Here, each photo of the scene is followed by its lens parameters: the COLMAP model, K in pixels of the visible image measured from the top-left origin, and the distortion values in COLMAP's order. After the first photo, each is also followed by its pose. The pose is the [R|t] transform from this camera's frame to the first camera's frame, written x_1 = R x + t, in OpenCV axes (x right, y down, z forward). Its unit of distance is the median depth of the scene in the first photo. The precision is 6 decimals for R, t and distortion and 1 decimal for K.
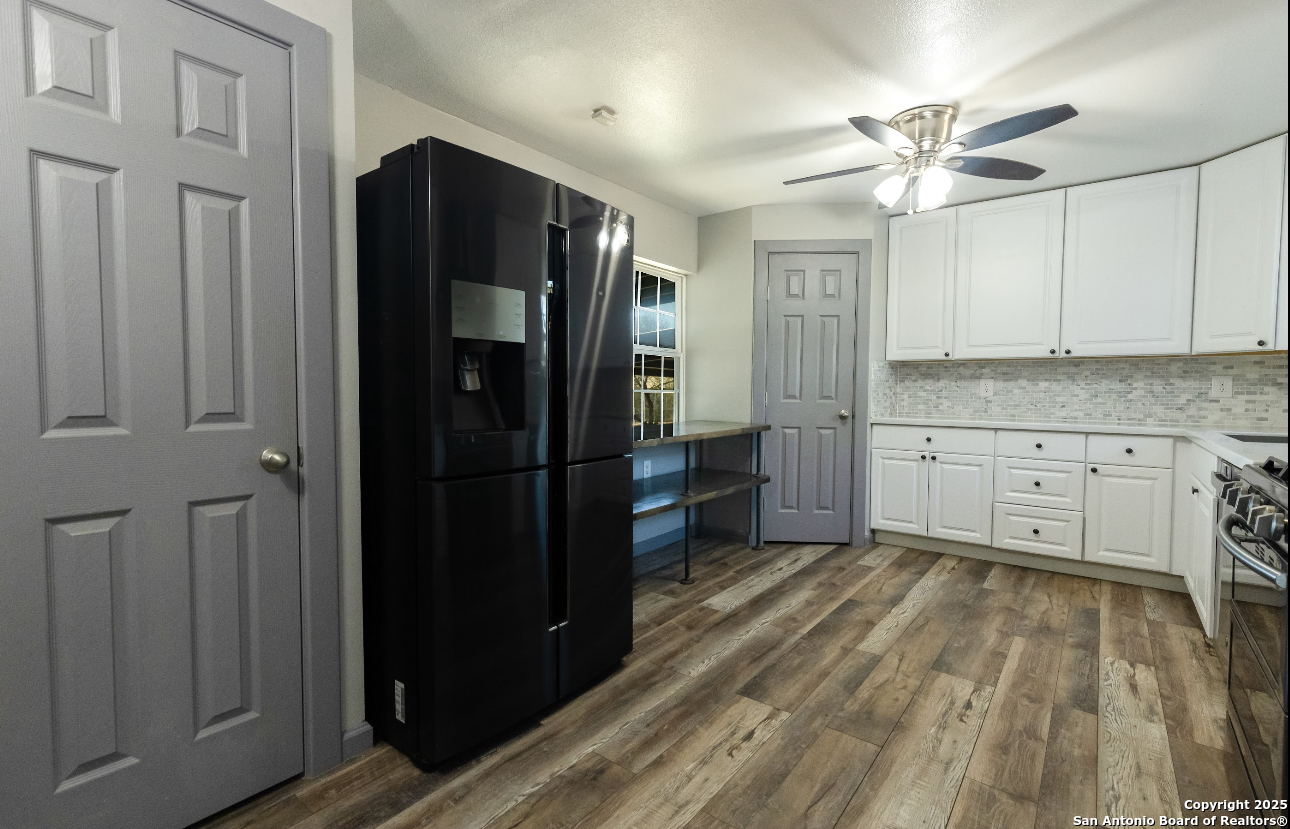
lens RADIAL K [[589.8, 0, 644.8], [0, 589.8, 414.9], [0, 0, 1]] dist [0.003655, -0.001165]
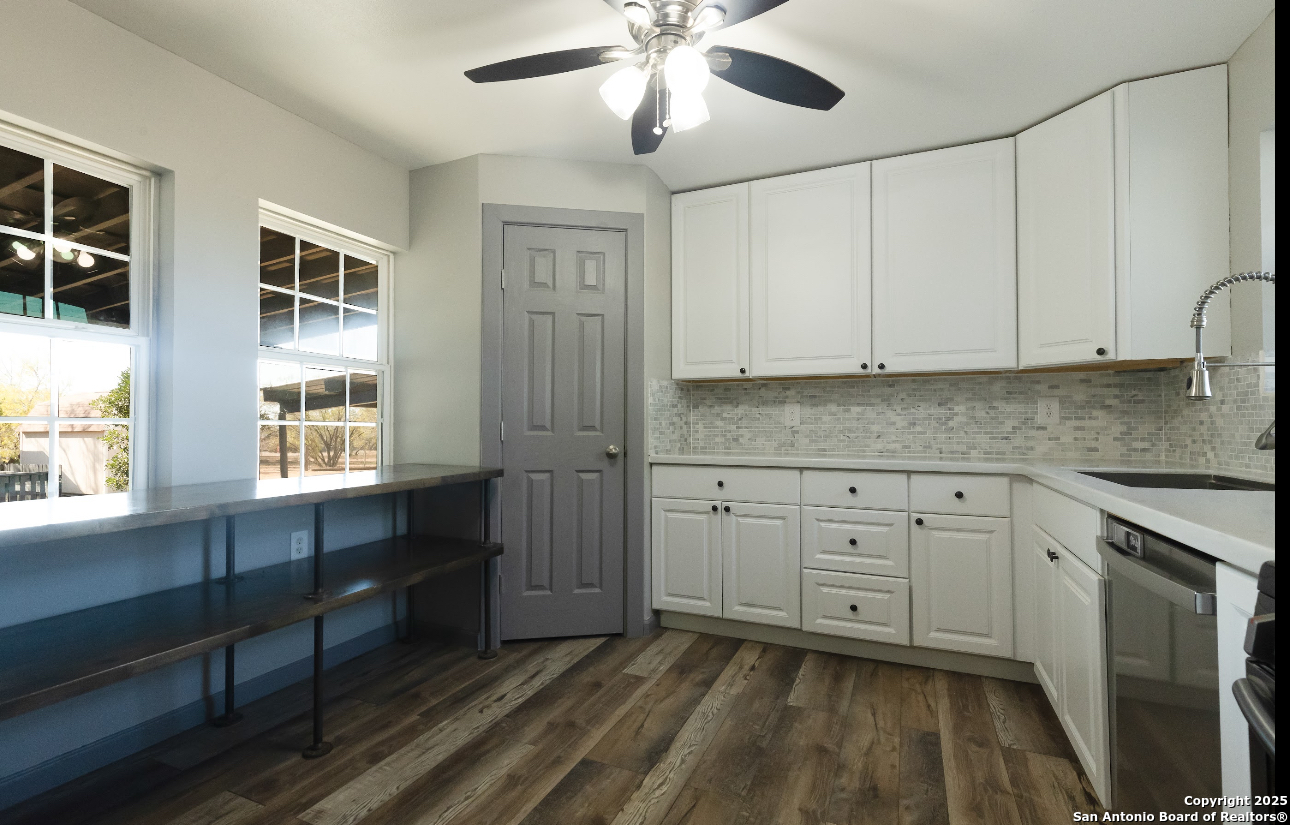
lens RADIAL K [[589.8, 0, 643.9], [0, 589.8, 415.7], [0, 0, 1]] dist [0.003655, -0.001165]
pose [[0.970247, -0.002228, 0.242107, 0.223295], [0.016594, 0.998218, -0.057315, -0.002805], [-0.241548, 0.059627, 0.968555, 0.325392]]
